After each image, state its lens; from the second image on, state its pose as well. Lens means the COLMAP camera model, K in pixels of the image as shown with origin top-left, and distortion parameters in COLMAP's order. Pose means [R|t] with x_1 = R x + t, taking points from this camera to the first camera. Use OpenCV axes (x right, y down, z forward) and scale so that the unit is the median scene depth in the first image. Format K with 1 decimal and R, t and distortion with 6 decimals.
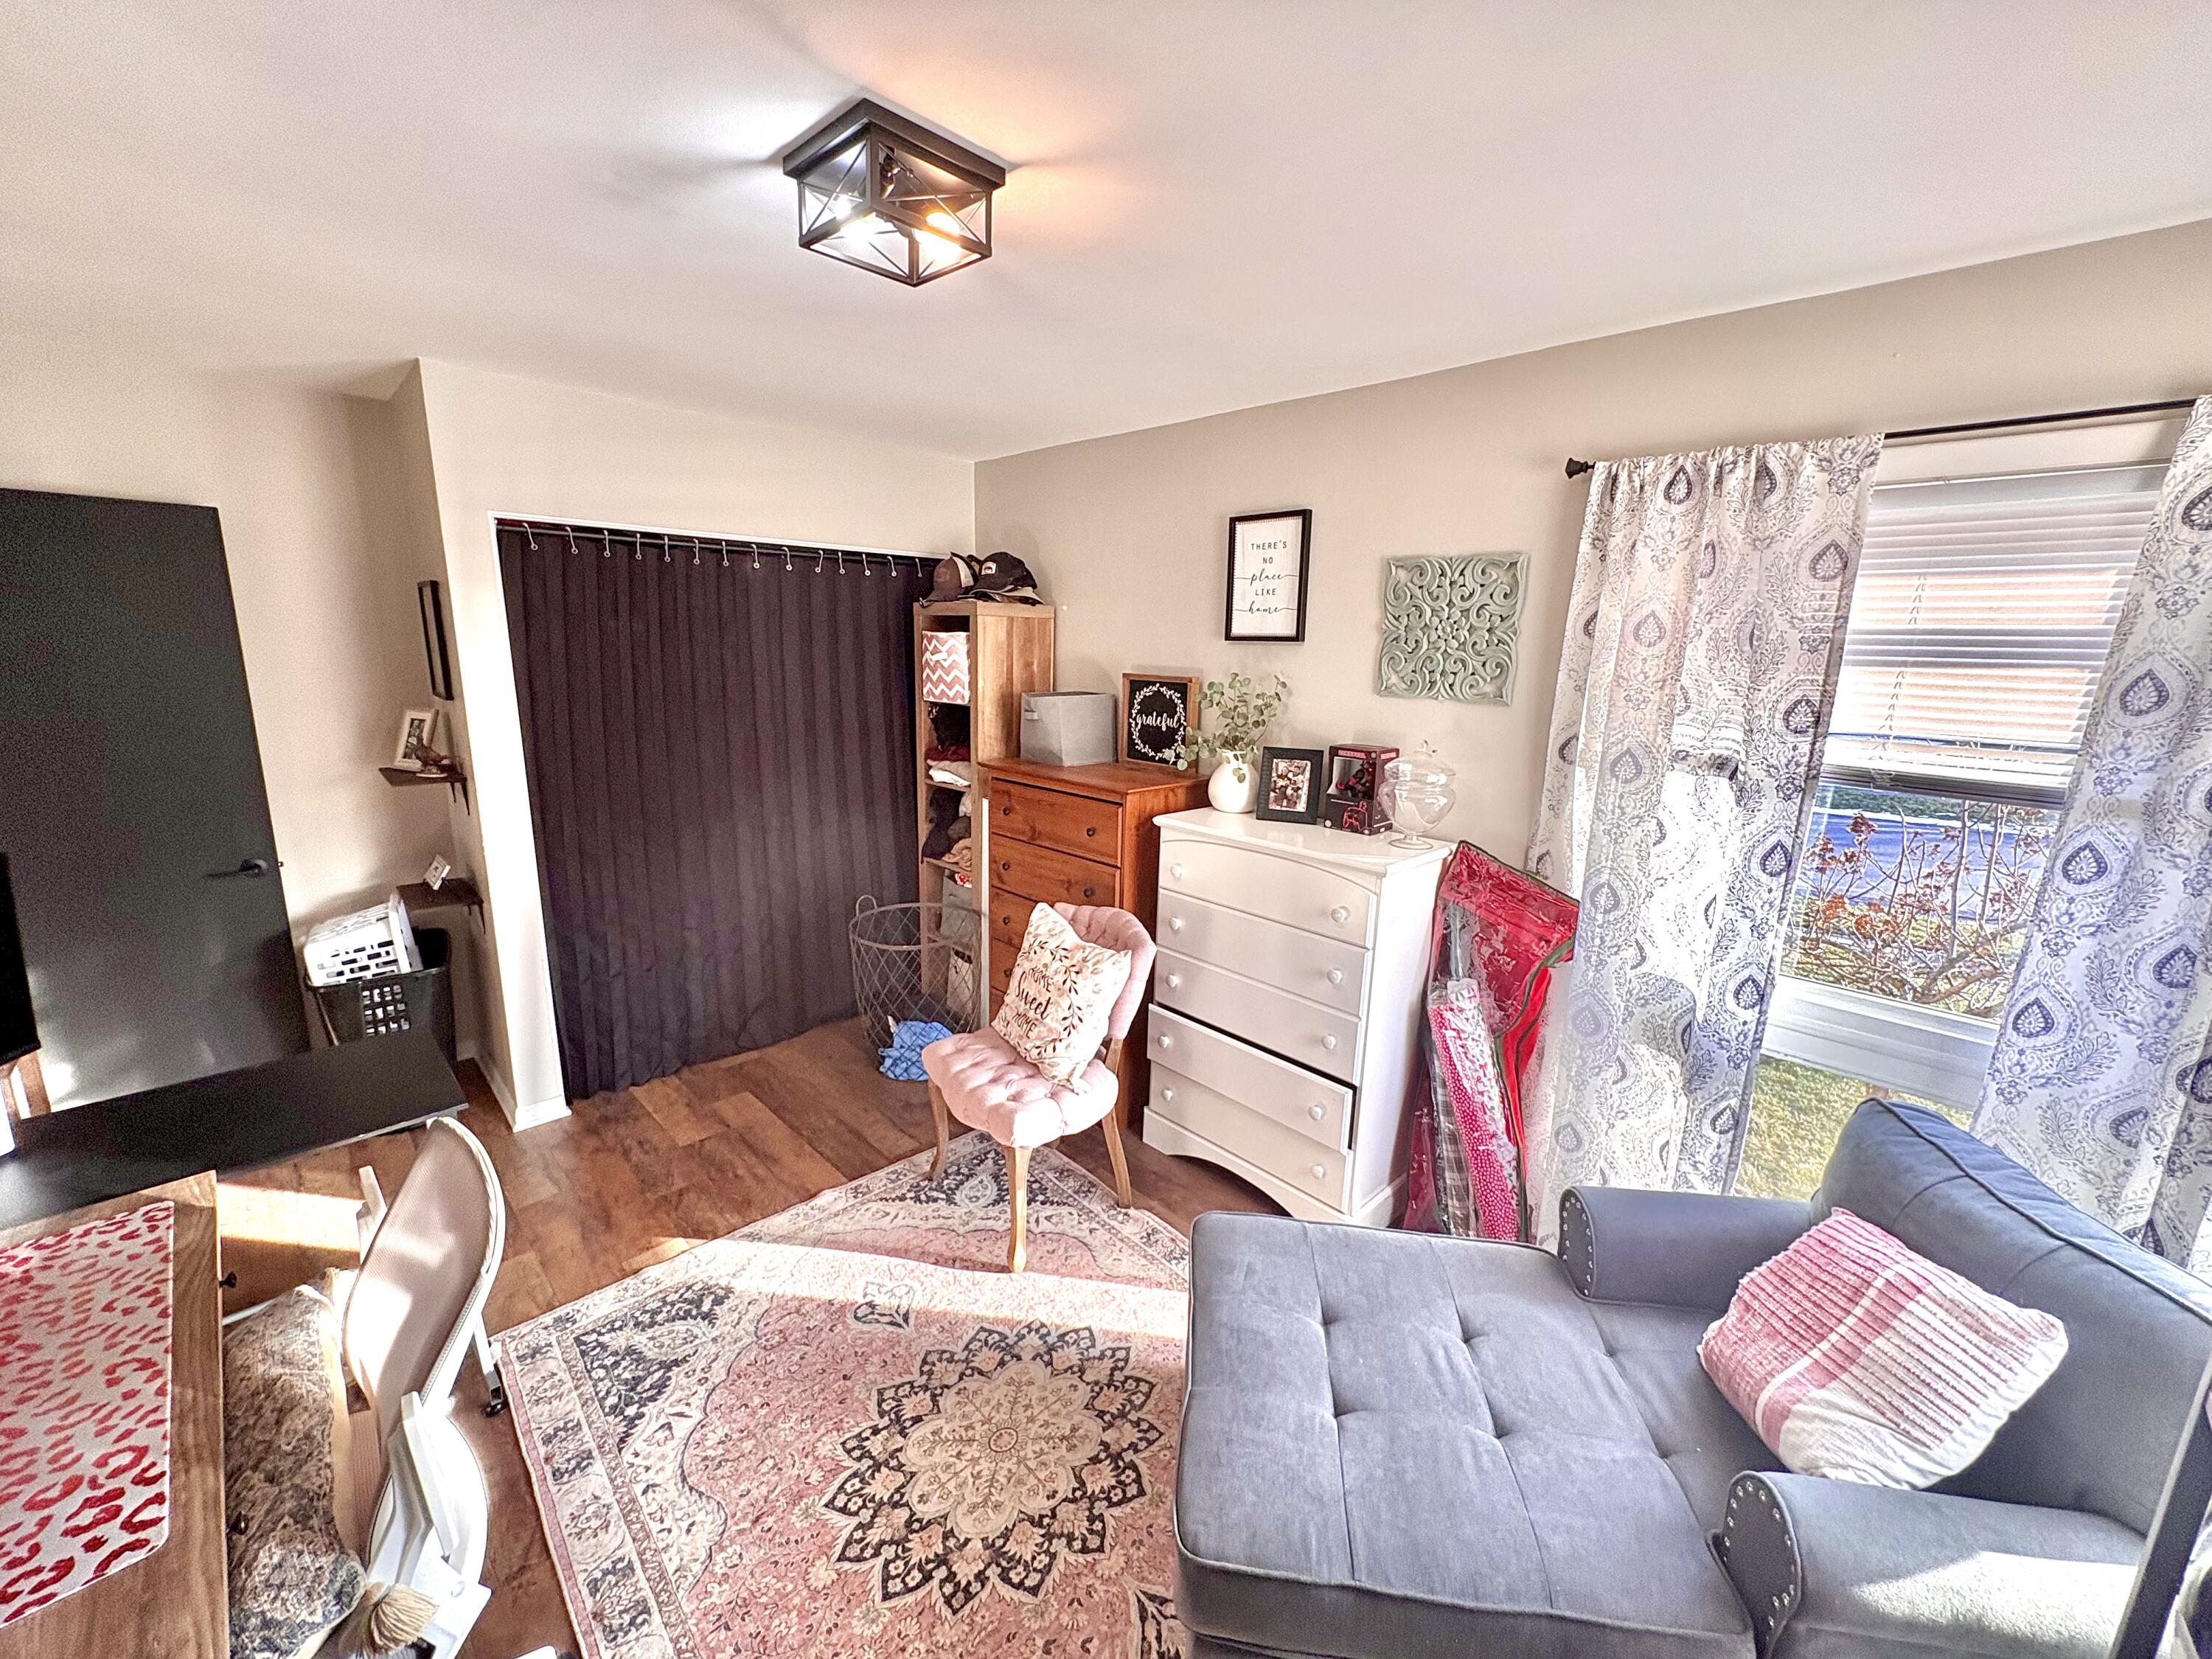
lens RADIAL K [[880.1, 0, 1111.6], [0, 880.1, 827.2], [0, 0, 1]] dist [0.000995, 0.000175]
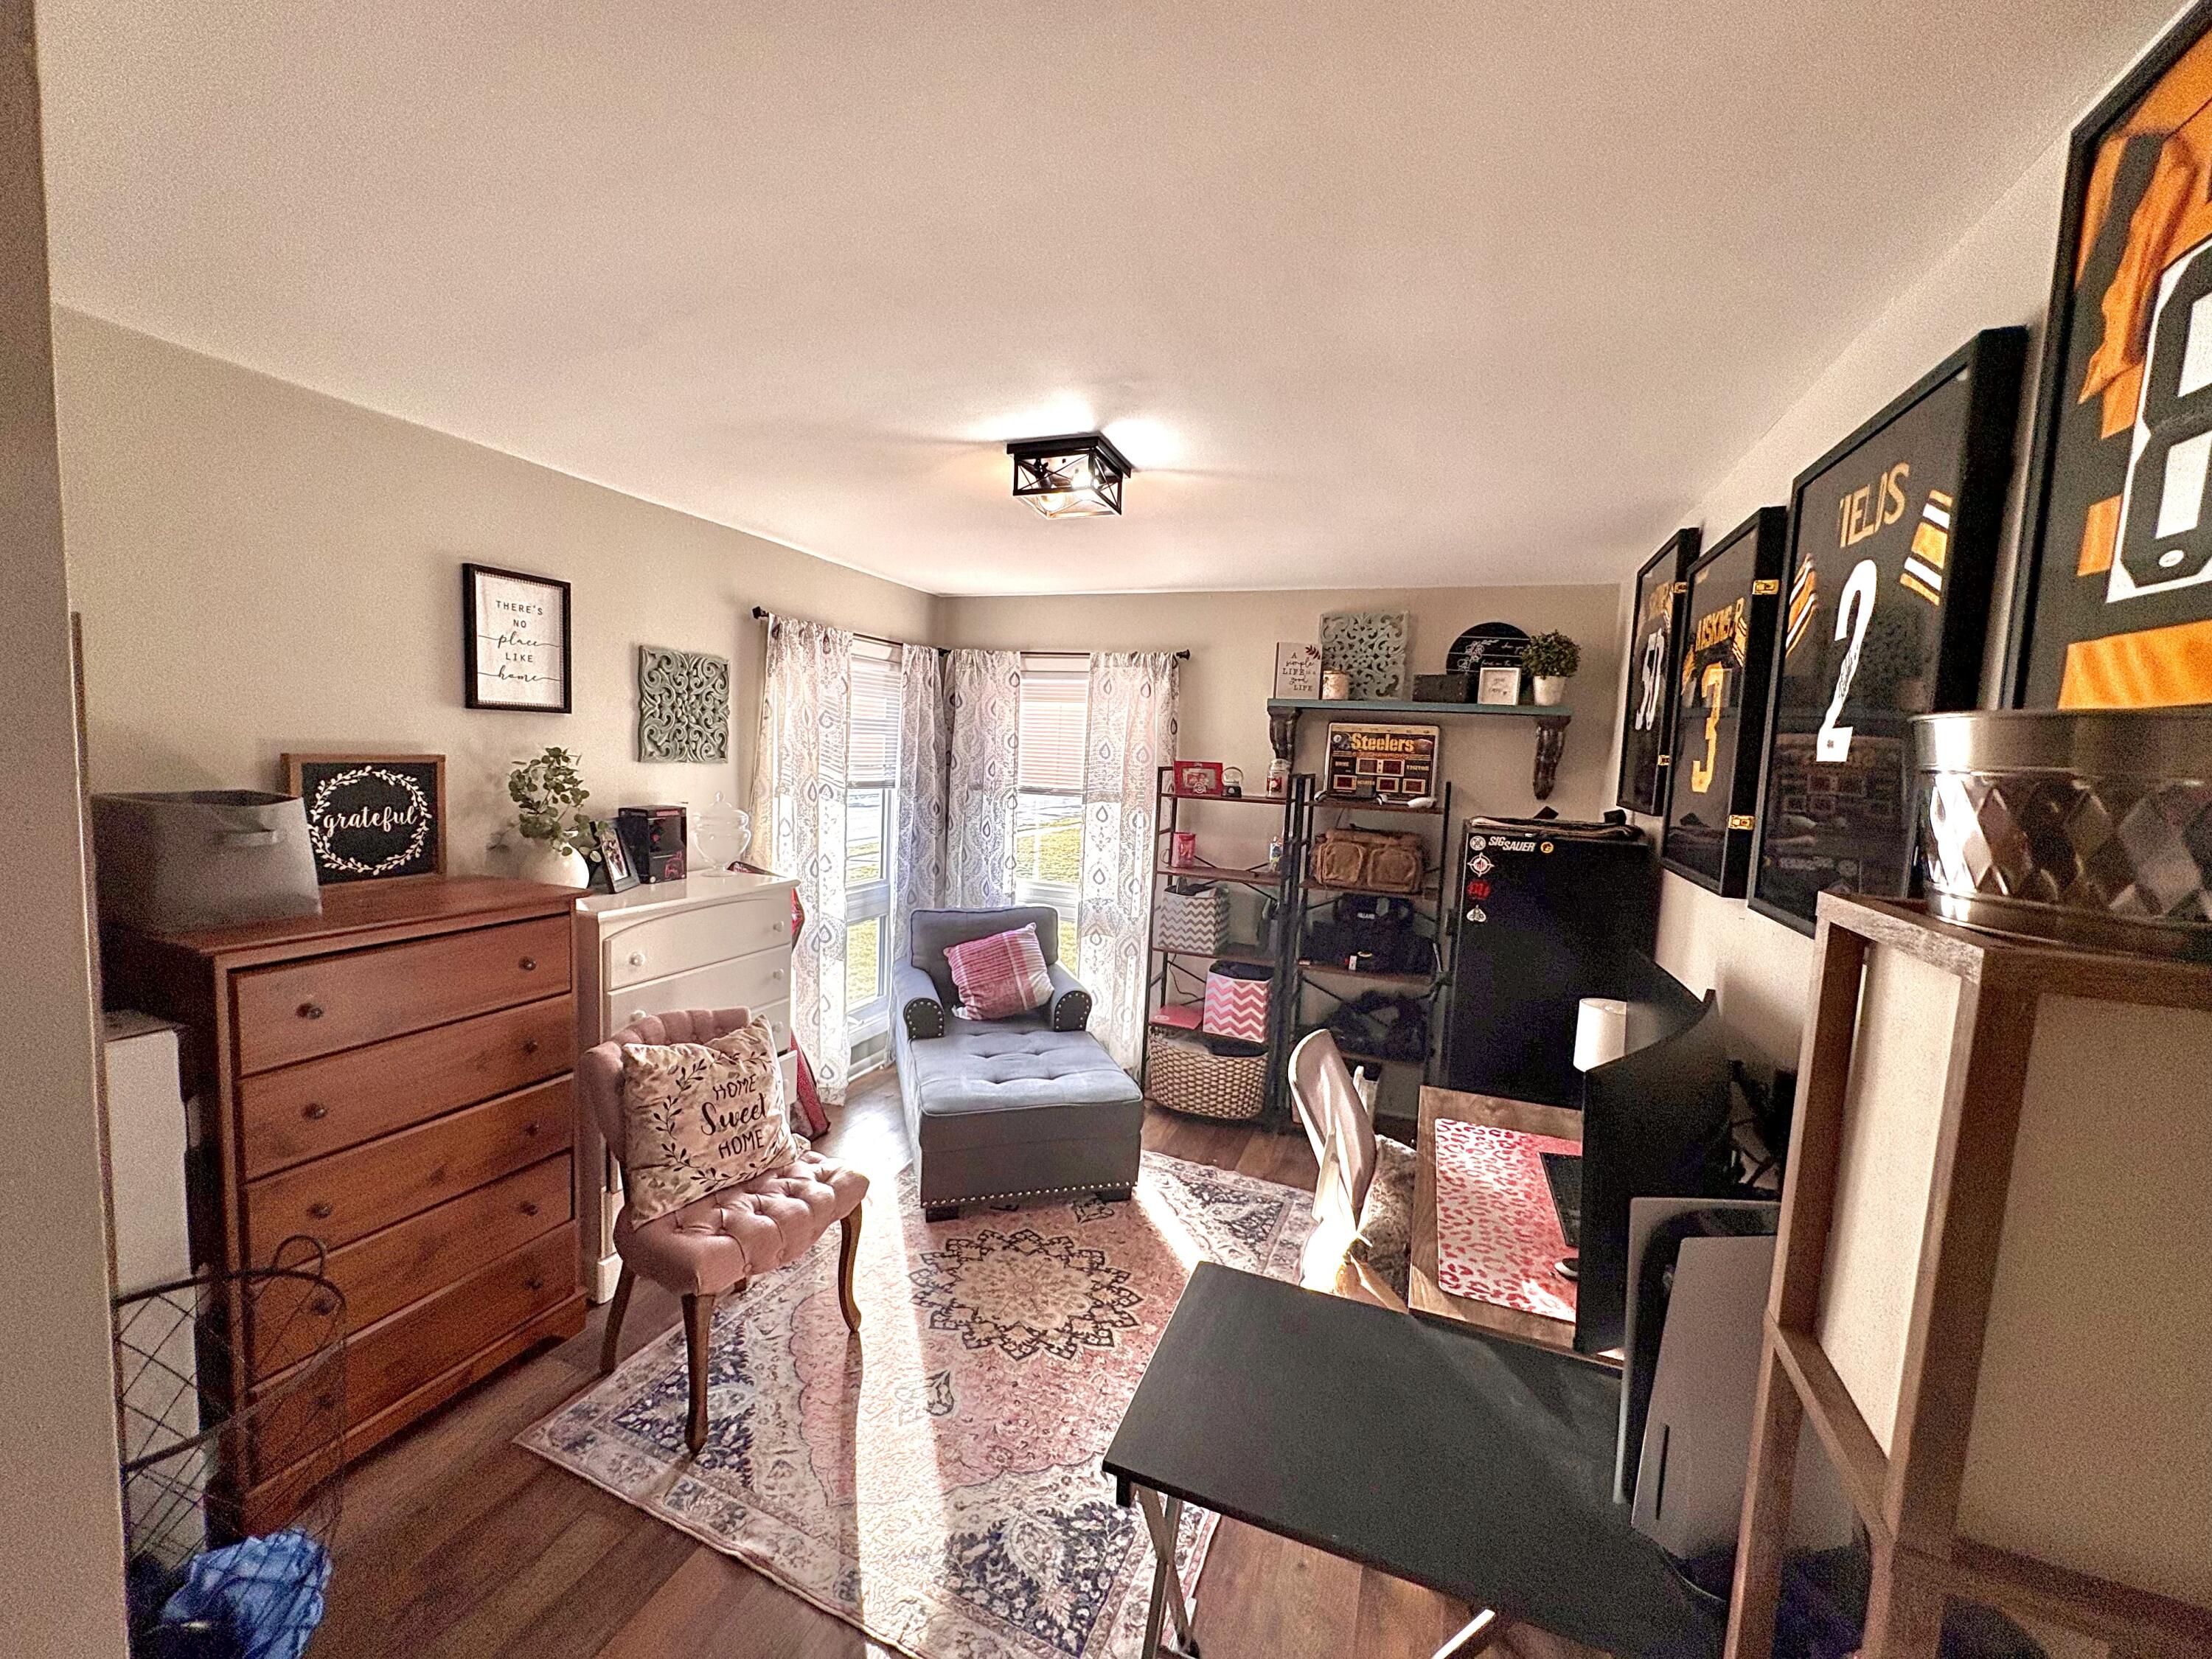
lens RADIAL K [[880.1, 0, 1103.9], [0, 880.1, 826.9], [0, 0, 1]] dist [0.000995, 0.000175]
pose [[-0.406818, -0.121263, 0.905425, -1.150746], [0.141599, 0.970800, 0.193640, -0.238903], [-0.902468, 0.206984, -0.377769, 1.059163]]
